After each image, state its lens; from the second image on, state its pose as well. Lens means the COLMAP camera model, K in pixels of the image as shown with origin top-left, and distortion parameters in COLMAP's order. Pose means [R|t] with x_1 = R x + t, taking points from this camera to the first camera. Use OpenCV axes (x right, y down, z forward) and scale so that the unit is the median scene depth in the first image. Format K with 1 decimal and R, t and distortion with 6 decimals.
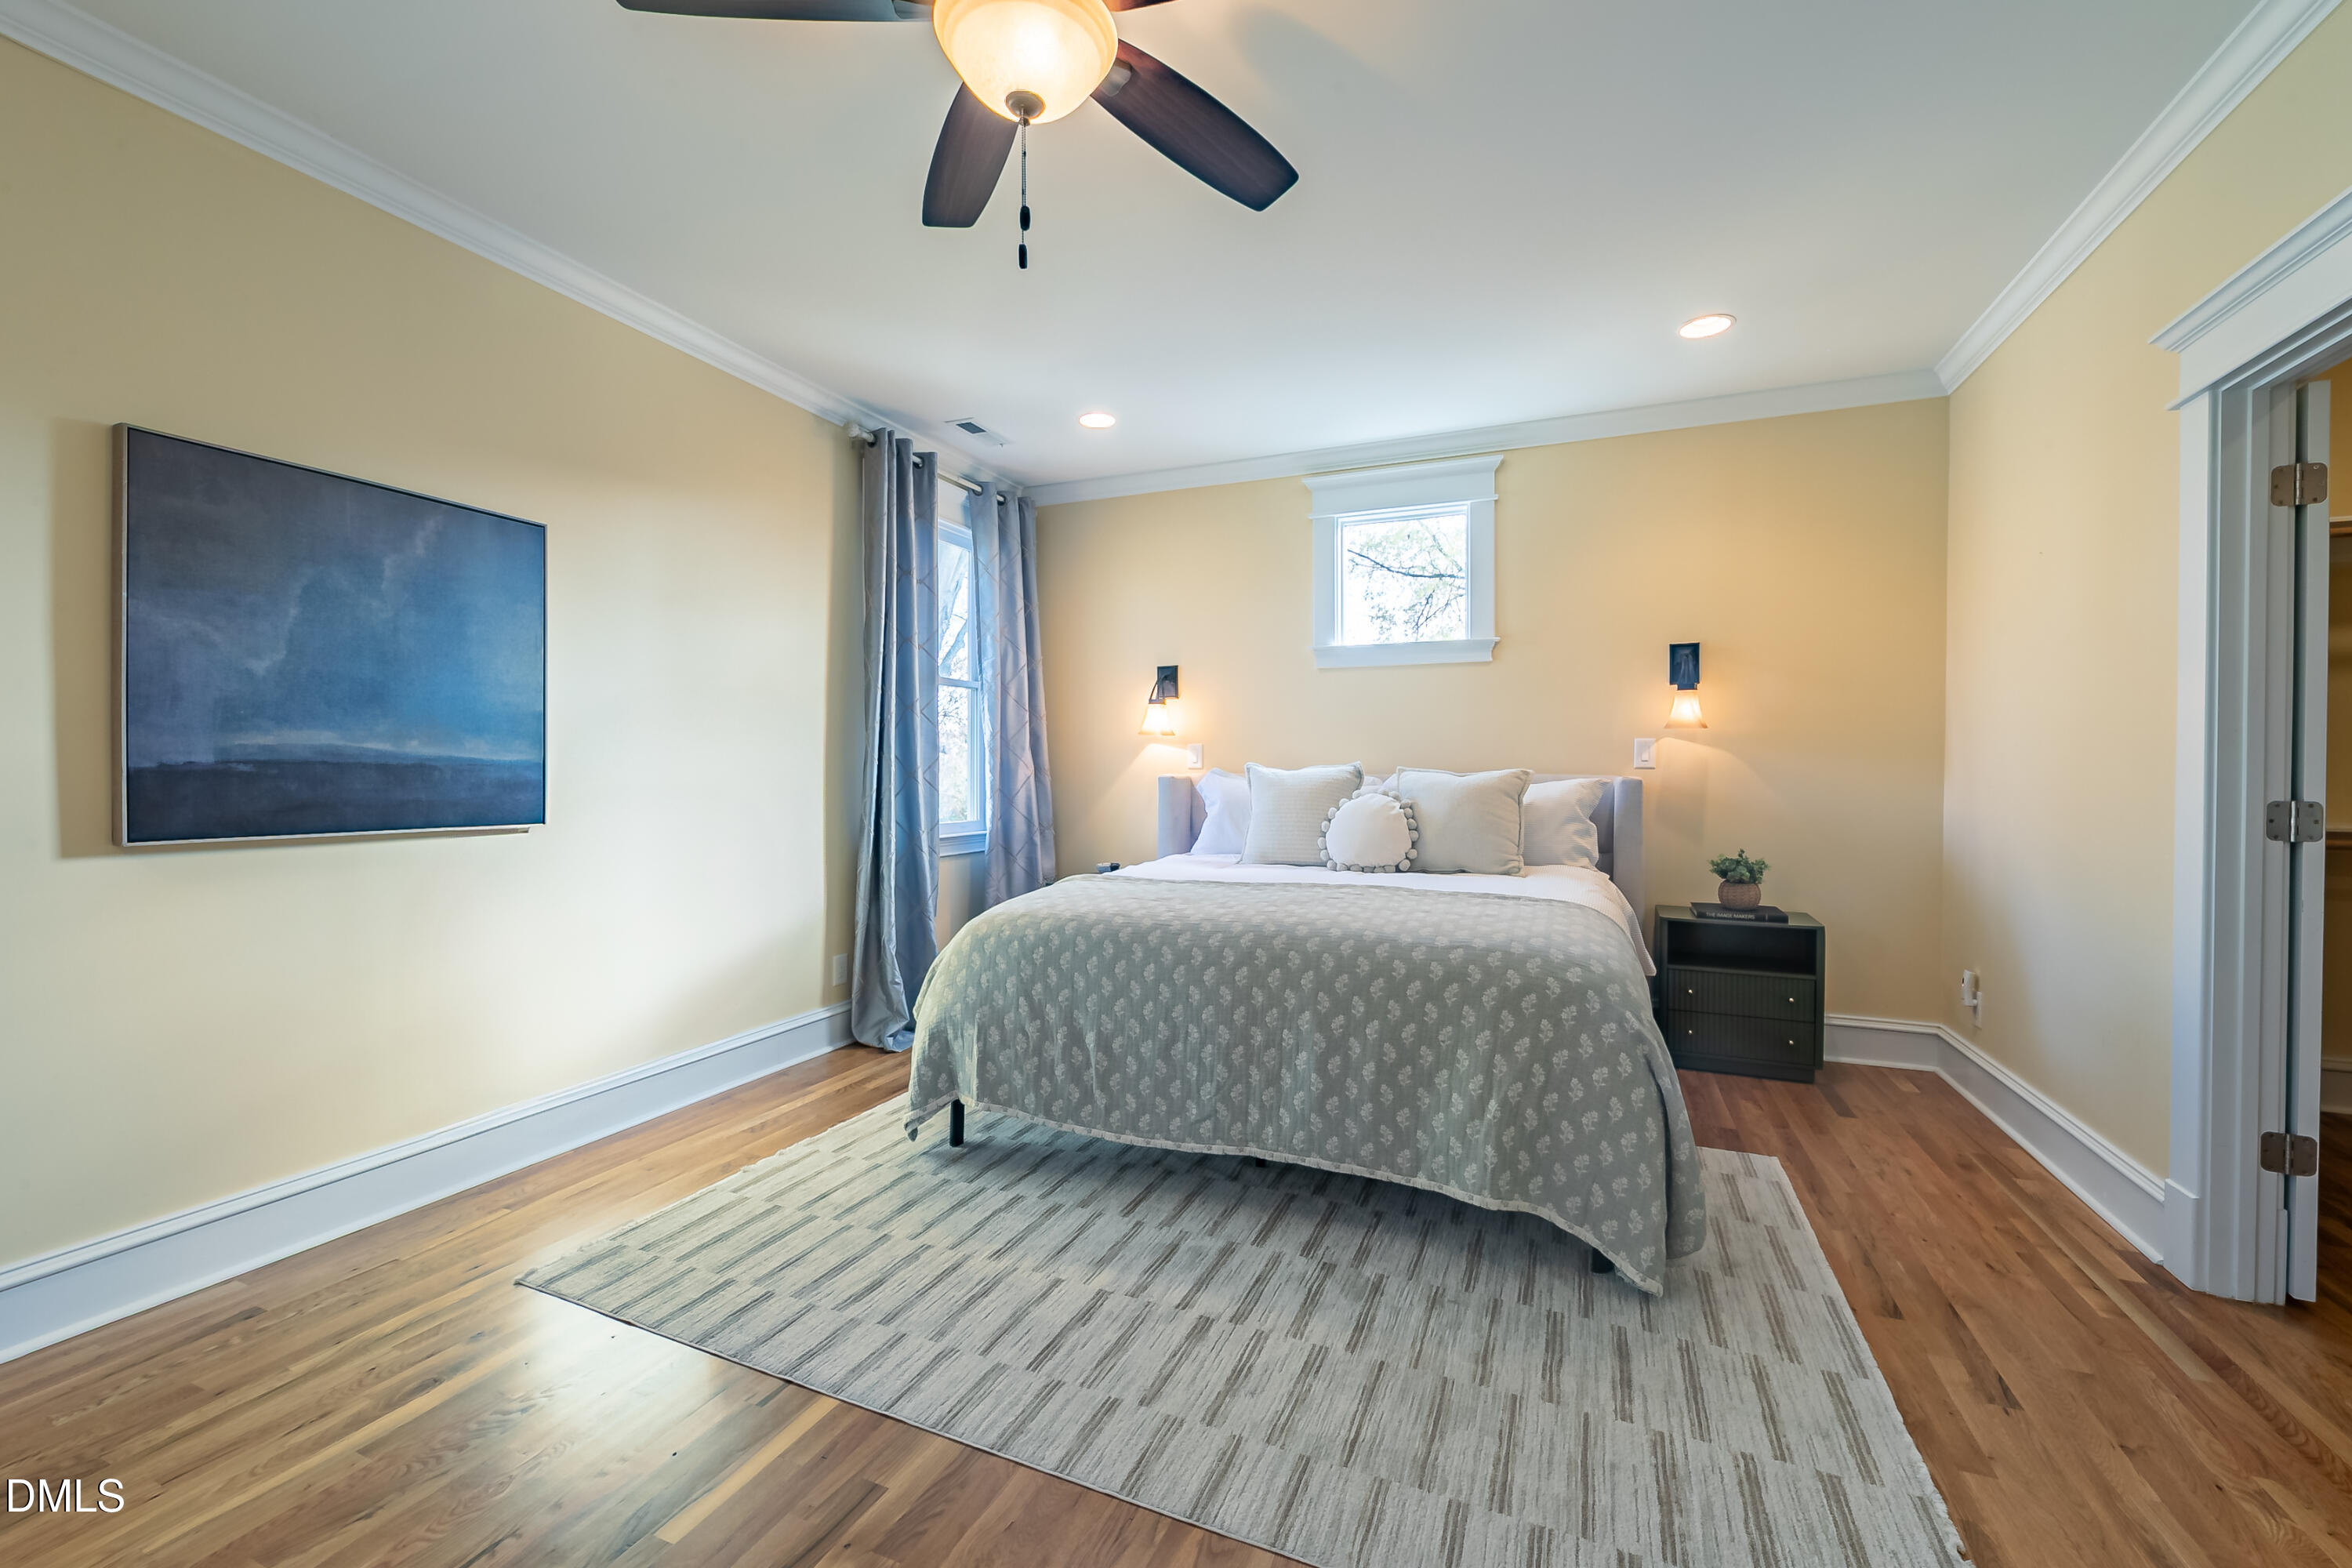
lens RADIAL K [[950.8, 0, 1175.5], [0, 950.8, 784.7], [0, 0, 1]] dist [0.000317, -0.000574]
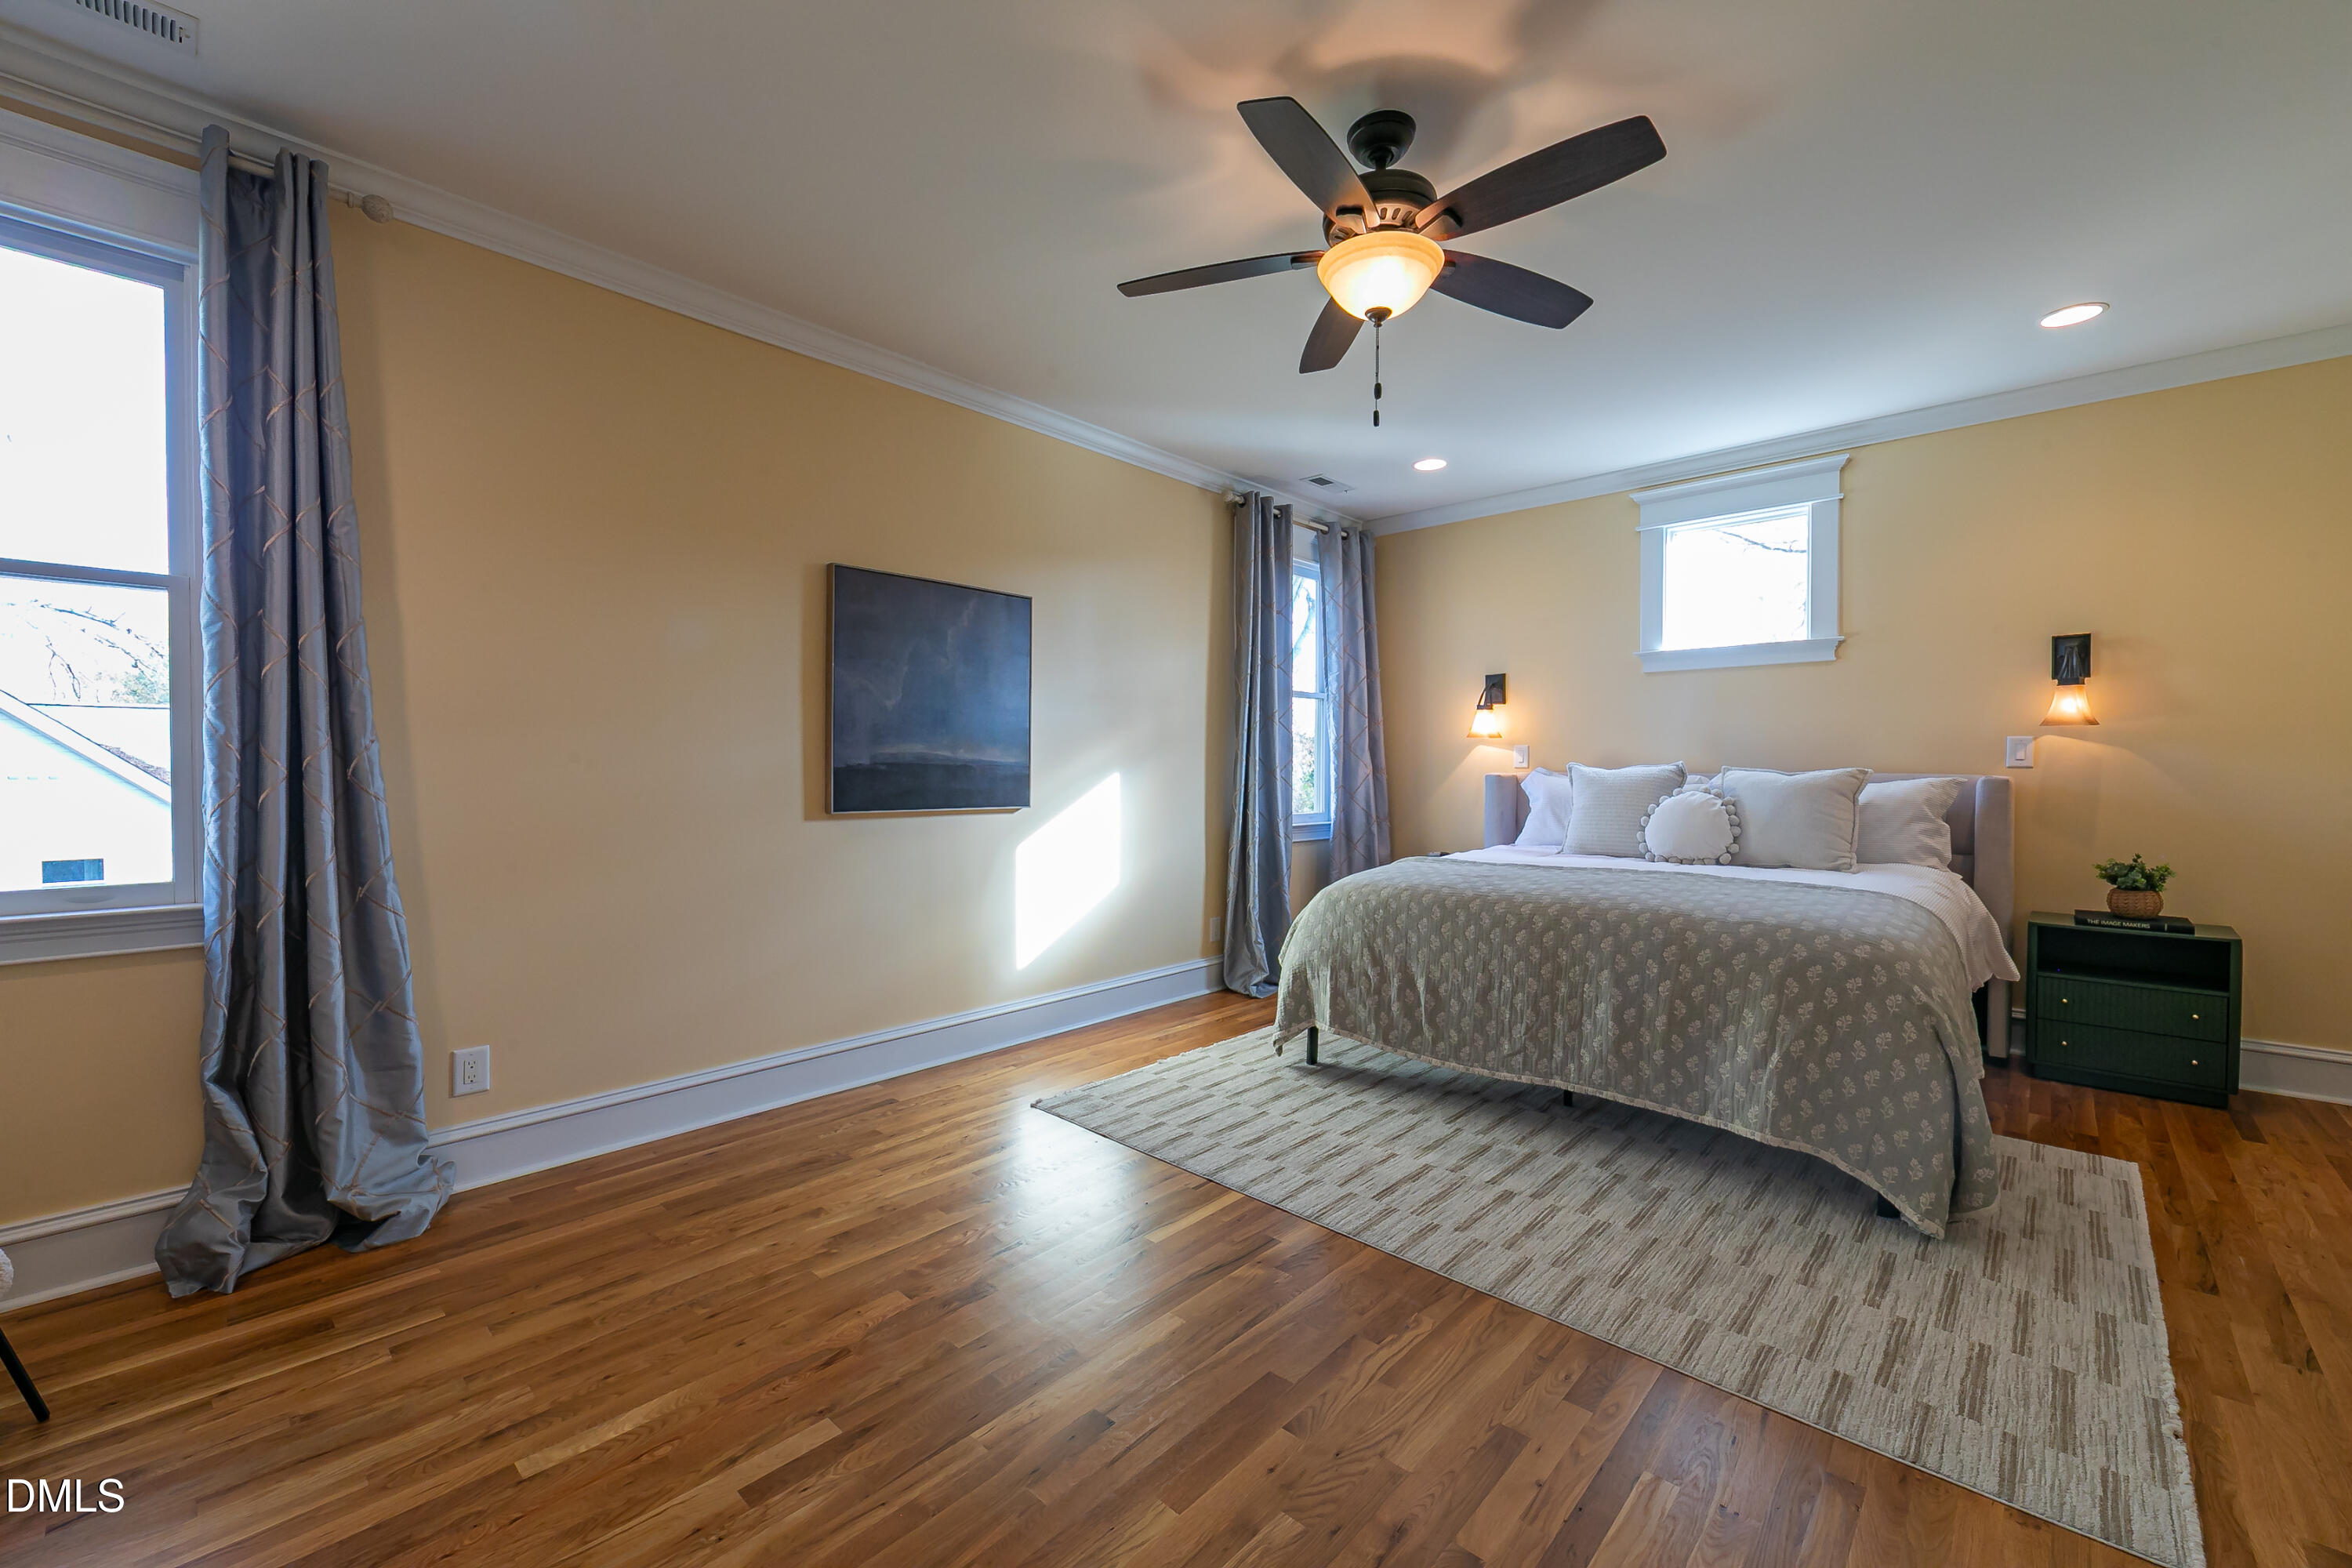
lens RADIAL K [[950.8, 0, 1180.4], [0, 950.8, 787.3], [0, 0, 1]] dist [0.000317, -0.000574]
pose [[0.942893, 0.006784, -0.333026, 0.028140], [-0.005536, 0.999974, 0.004697, 0.004683], [0.333049, -0.002585, 0.942906, -0.292307]]
